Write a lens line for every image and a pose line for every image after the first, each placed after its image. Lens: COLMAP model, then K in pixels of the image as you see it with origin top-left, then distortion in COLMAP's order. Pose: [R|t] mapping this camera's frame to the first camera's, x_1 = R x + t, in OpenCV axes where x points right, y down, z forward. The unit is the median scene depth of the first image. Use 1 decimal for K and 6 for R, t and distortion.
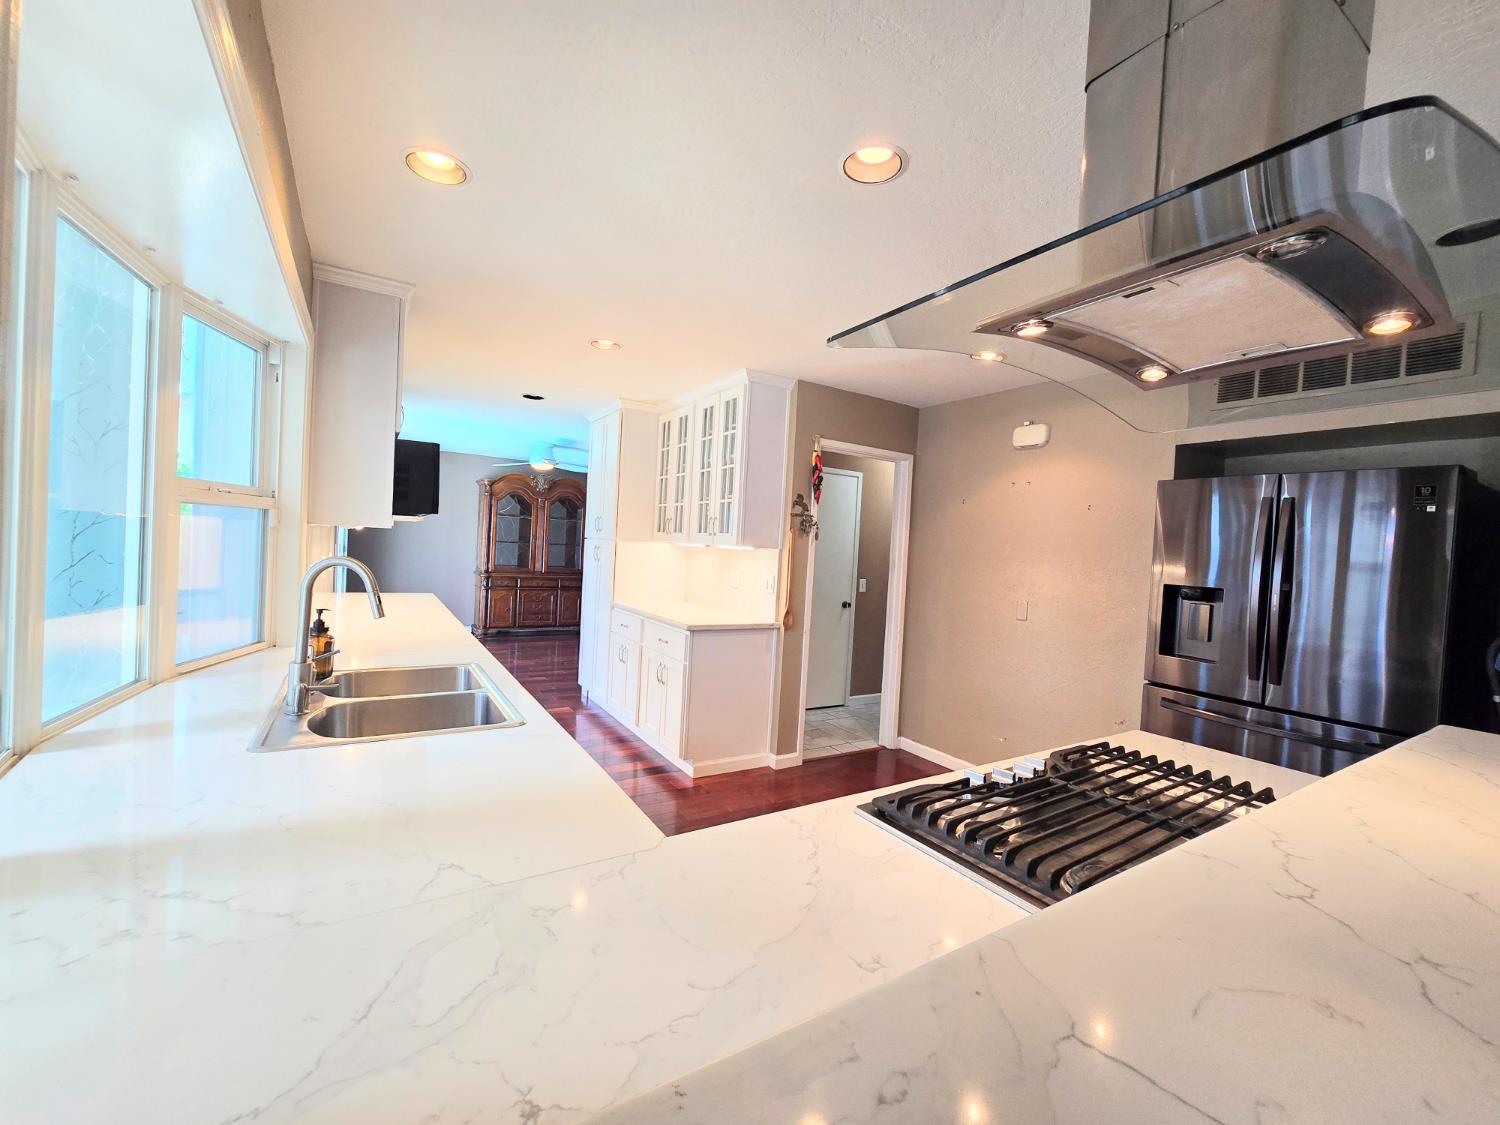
lens RADIAL K [[617.2, 0, 754.8], [0, 617.2, 561.6], [0, 0, 1]] dist [-0.004961, -0.000869]
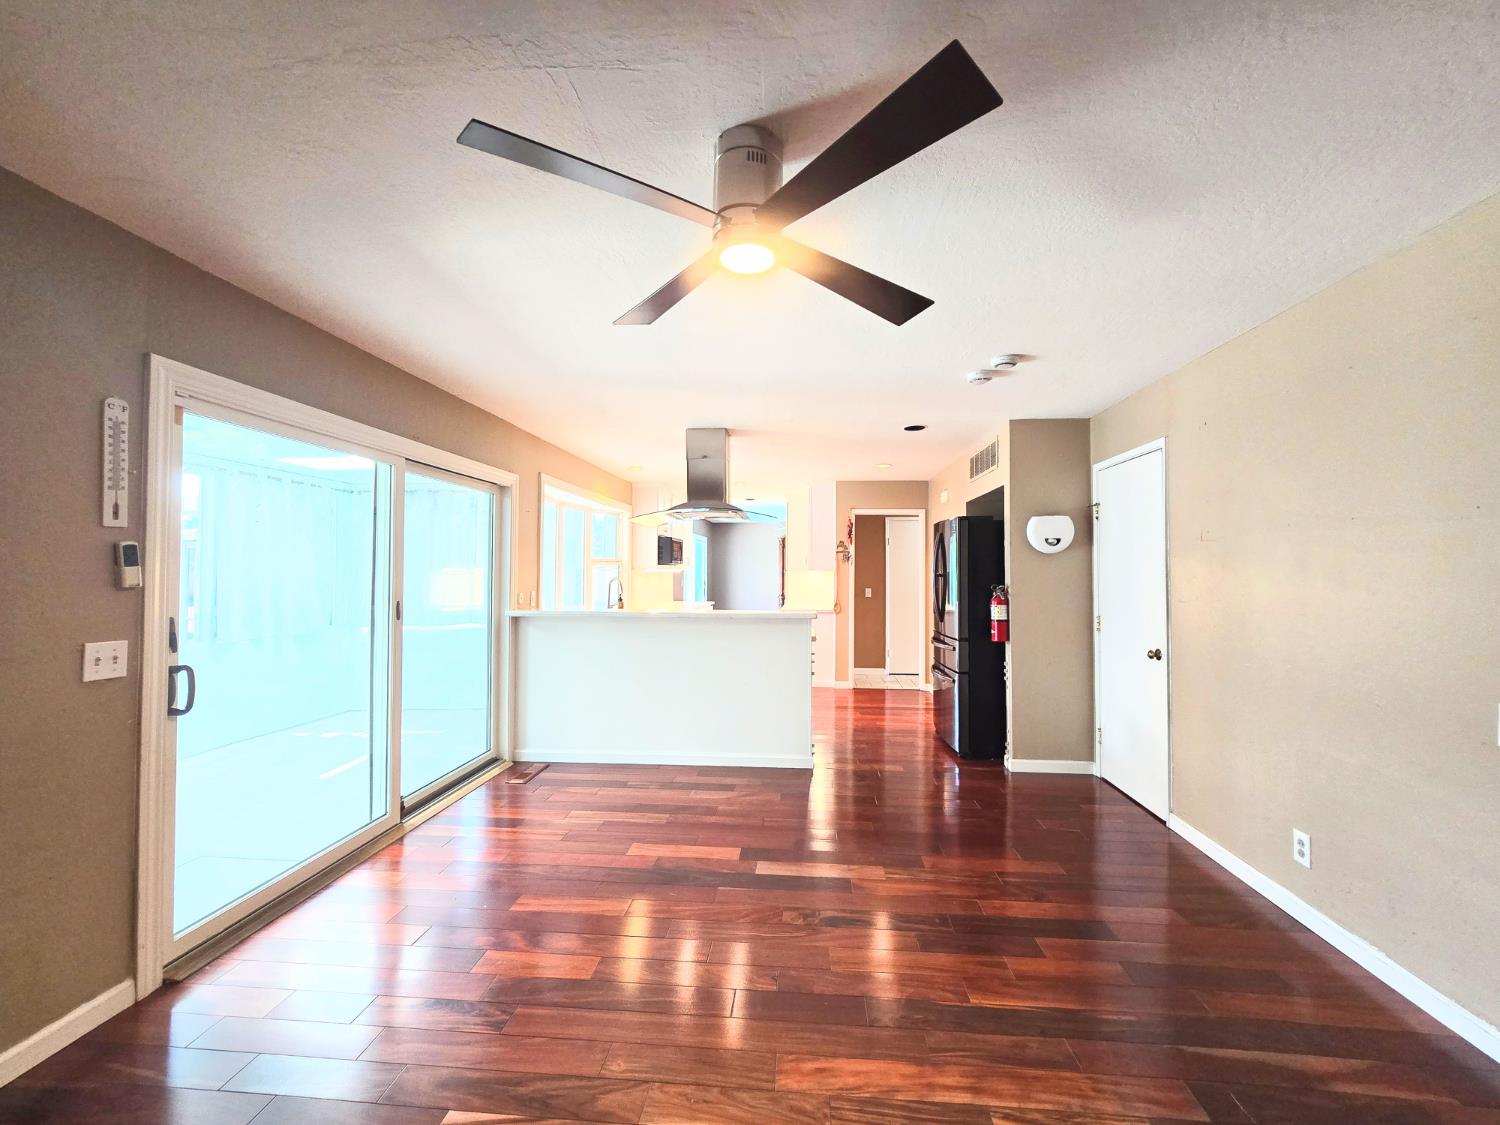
lens RADIAL K [[617.2, 0, 754.8], [0, 617.2, 561.6], [0, 0, 1]] dist [-0.004961, -0.000869]
pose [[0.793396, -0.061303, -0.605611, 0.981592], [0.025110, 0.997365, -0.068062, 0.073562], [0.608188, 0.038793, 0.792844, -0.632874]]
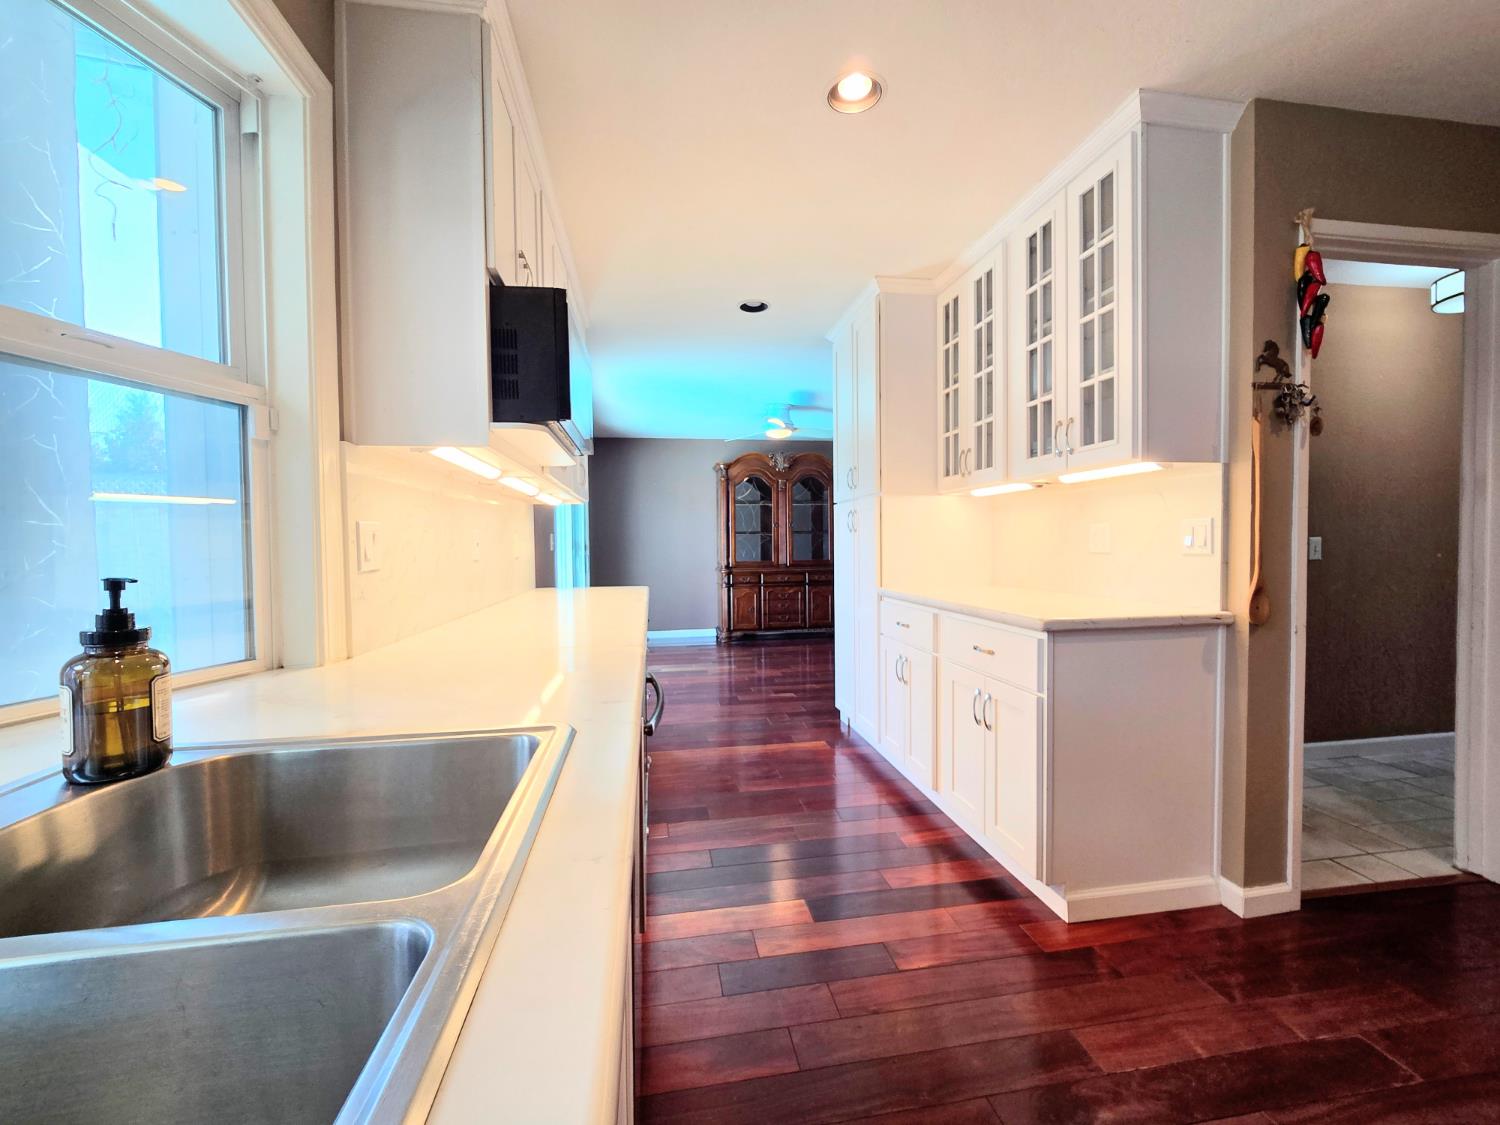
lens RADIAL K [[617.2, 0, 754.8], [0, 617.2, 561.6], [0, 0, 1]] dist [-0.004961, -0.000869]
pose [[0.921769, -0.052419, -0.384180, -0.118444], [0.051332, 0.998596, -0.013091, 0.045182], [0.384327, -0.007654, 0.923165, 0.403969]]
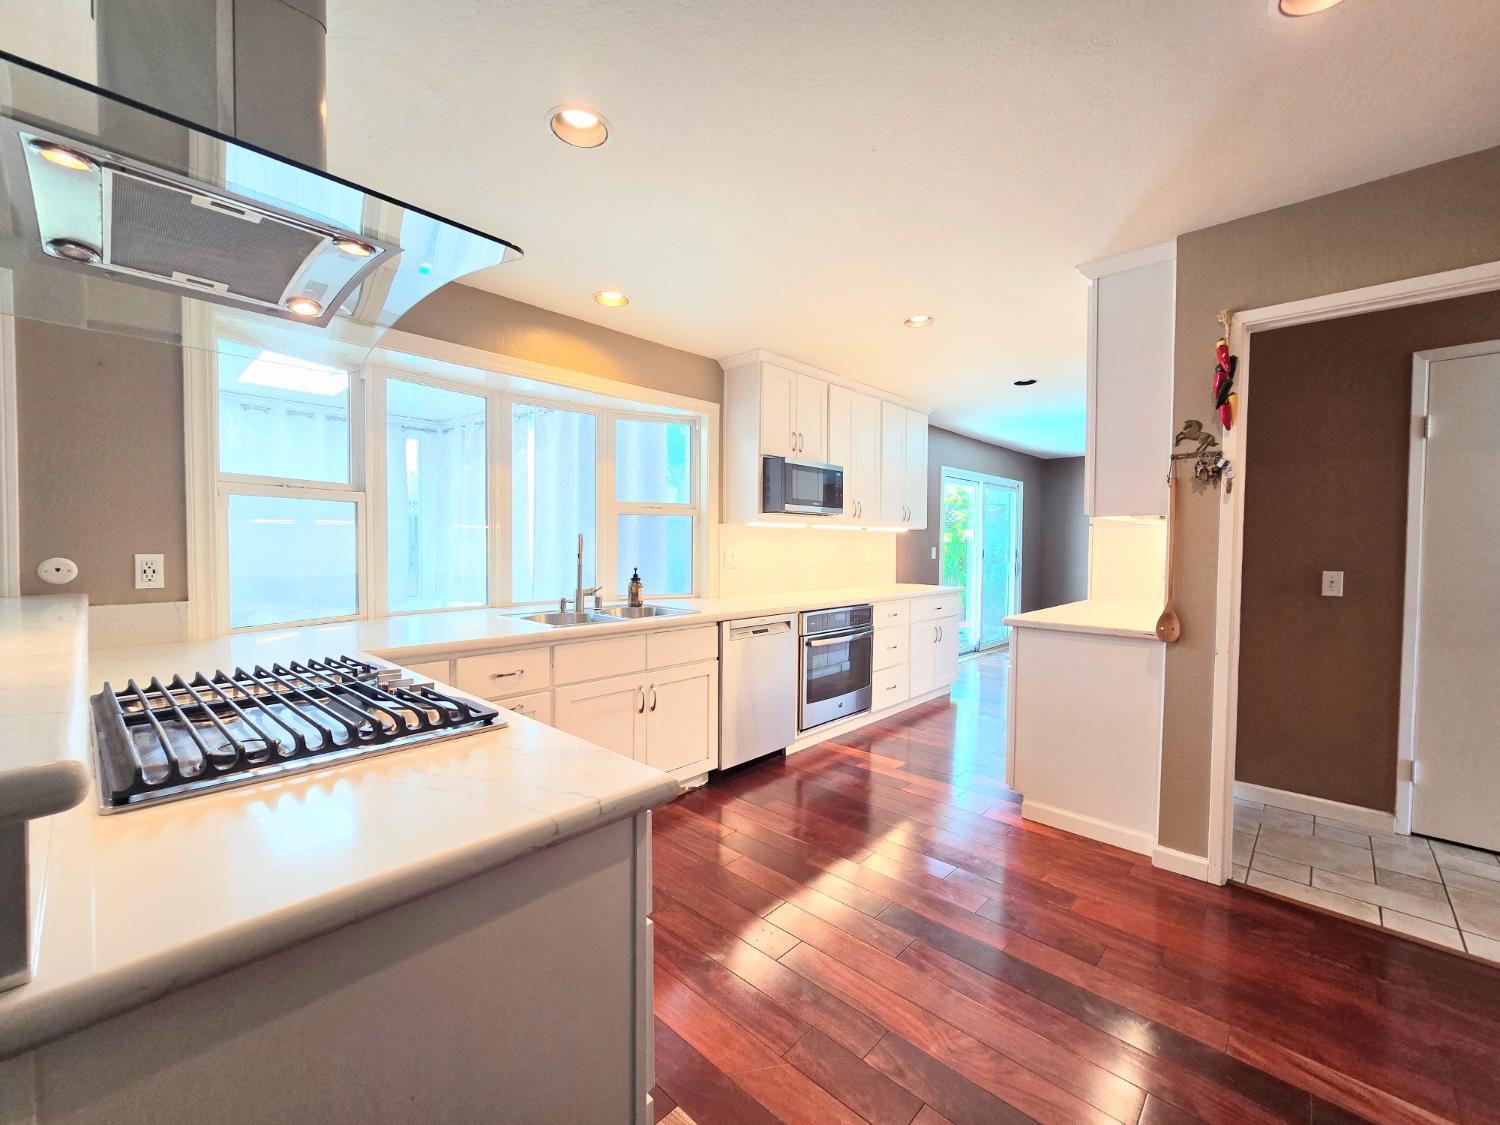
lens RADIAL K [[617.2, 0, 754.8], [0, 617.2, 561.6], [0, 0, 1]] dist [-0.004961, -0.000869]
pose [[0.255339, -0.022227, -0.966596, 0.533175], [-0.016470, 0.999491, -0.027334, 0.050903], [0.966711, 0.022899, 0.254843, 0.432841]]
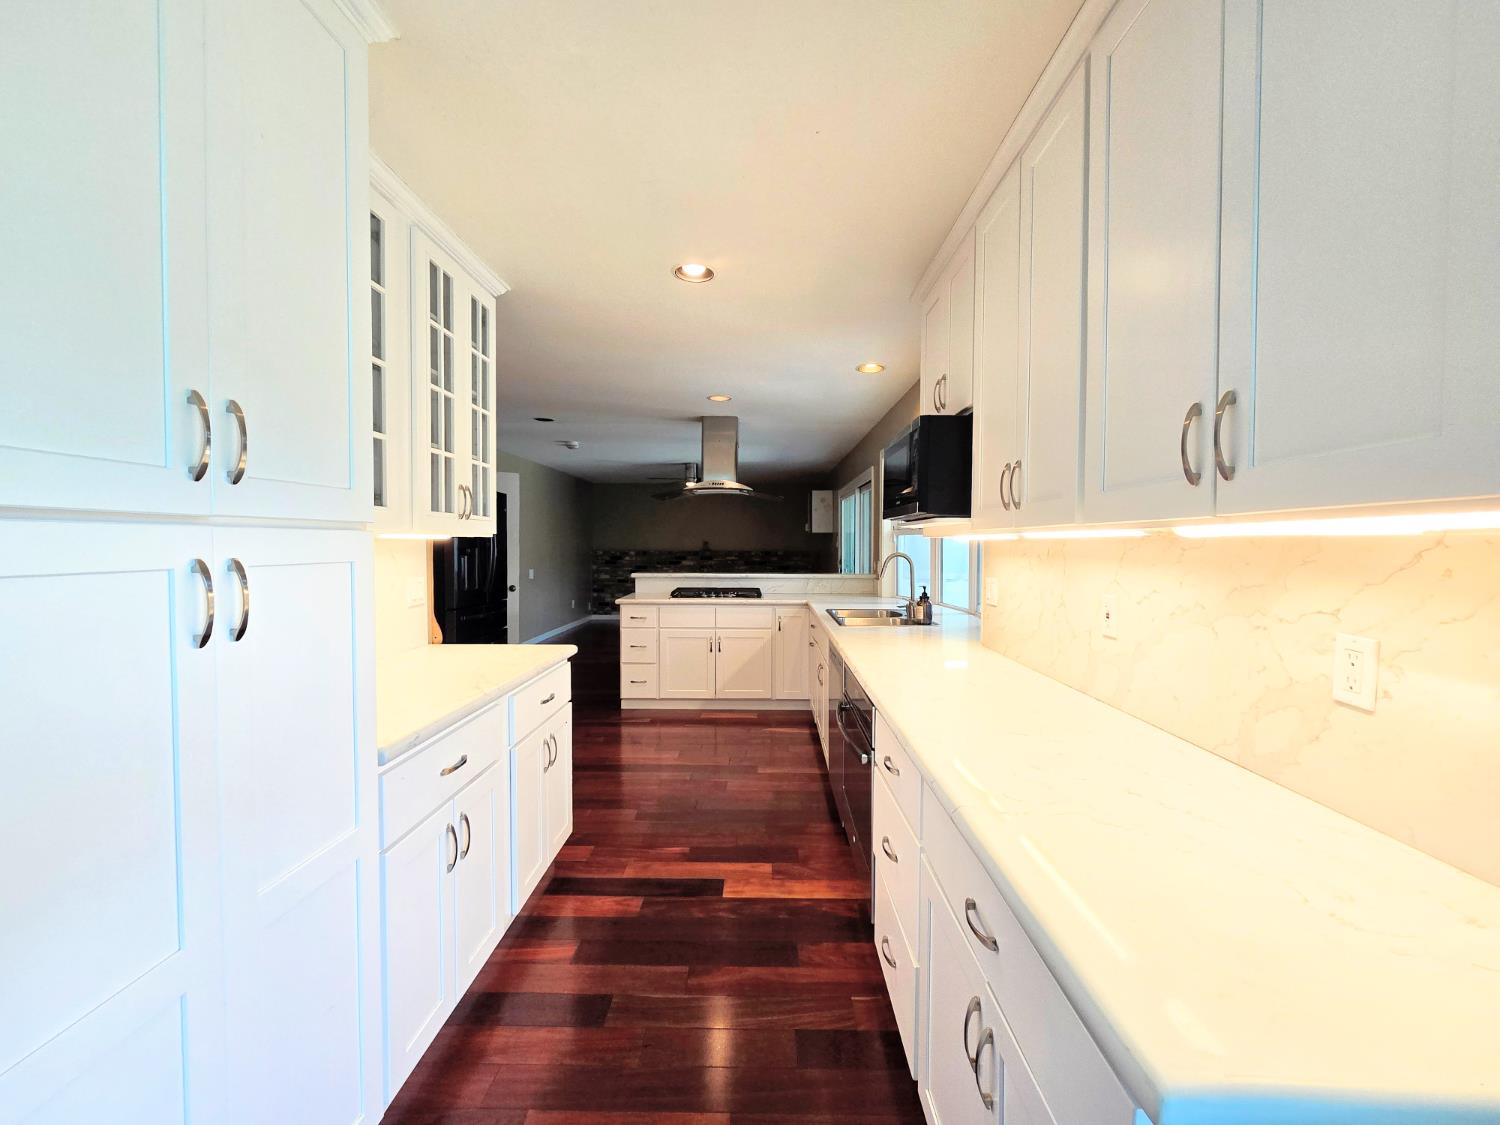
lens RADIAL K [[610.6, 0, 745.0], [0, 610.6, 560.0], [0, 0, 1]] dist [-0.002670, -0.000420]
pose [[-0.826831, -0.069510, 0.558139, -0.615154], [-0.032278, 0.996563, 0.076294, -0.056126], [-0.561523, 0.045067, -0.826233, 1.346197]]
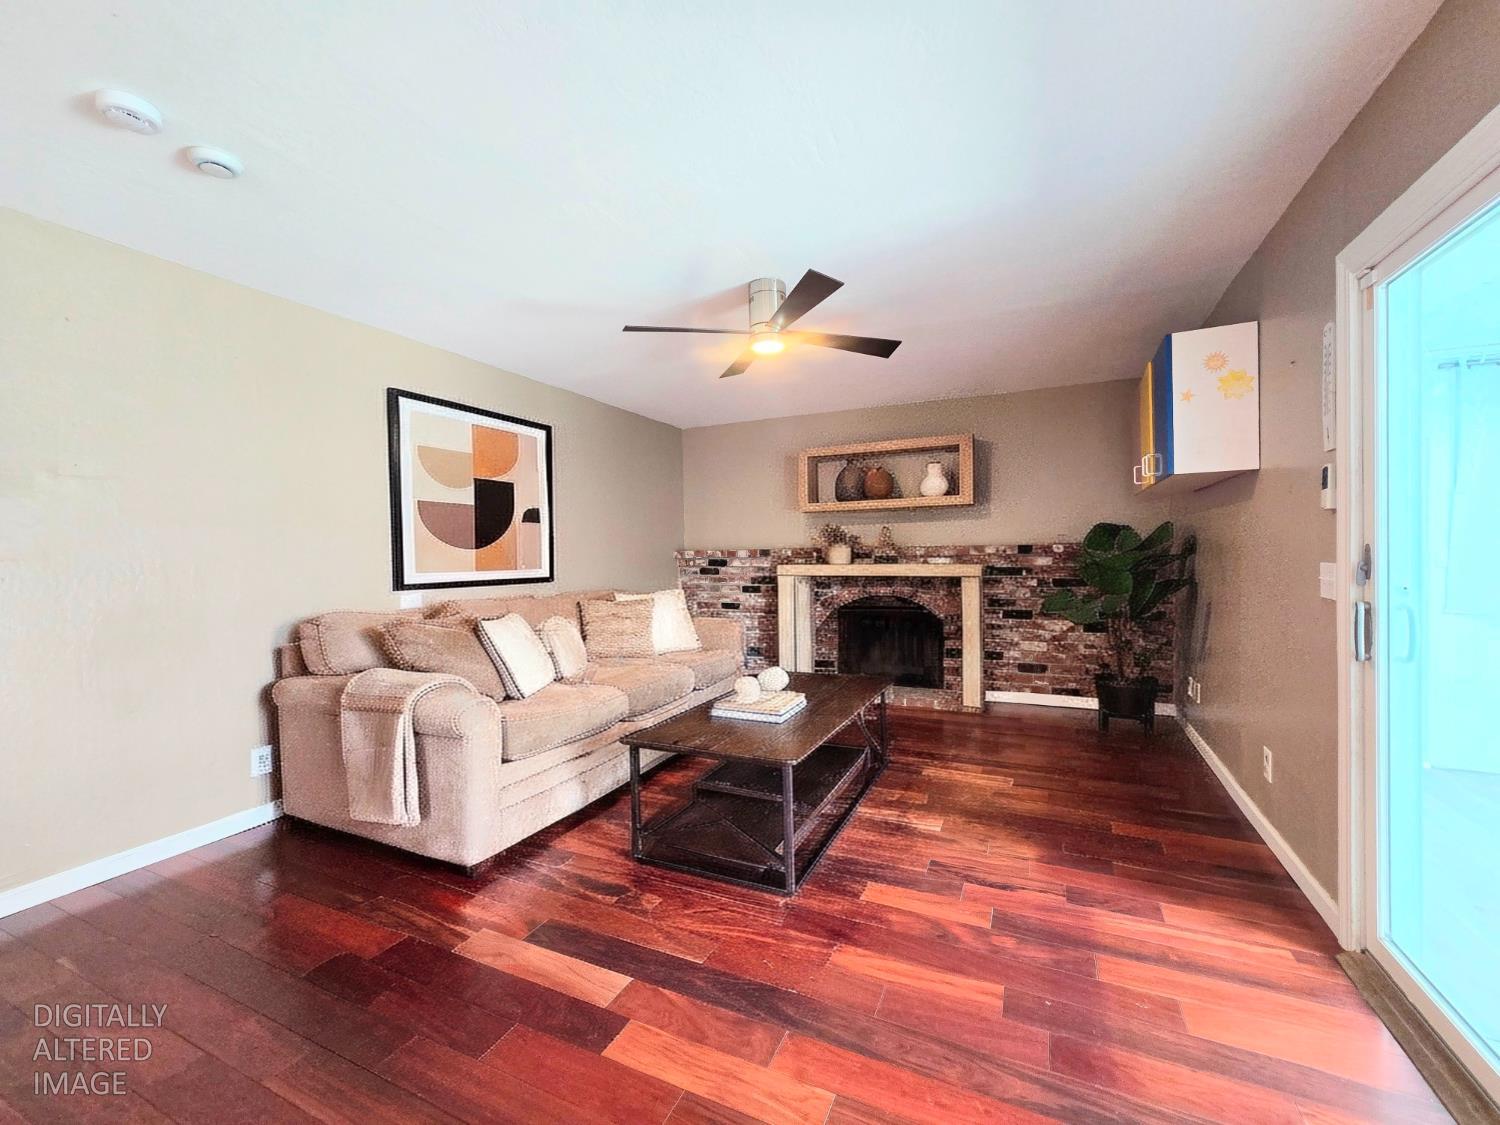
lens RADIAL K [[617.2, 0, 754.8], [0, 617.2, 561.6], [0, 0, 1]] dist [-0.004961, -0.000869]
pose [[-0.549324, -0.060797, 0.833395, 0.129240], [0.006015, 0.997036, 0.076700, 0.049430], [-0.835588, 0.047145, -0.547330, 0.099676]]
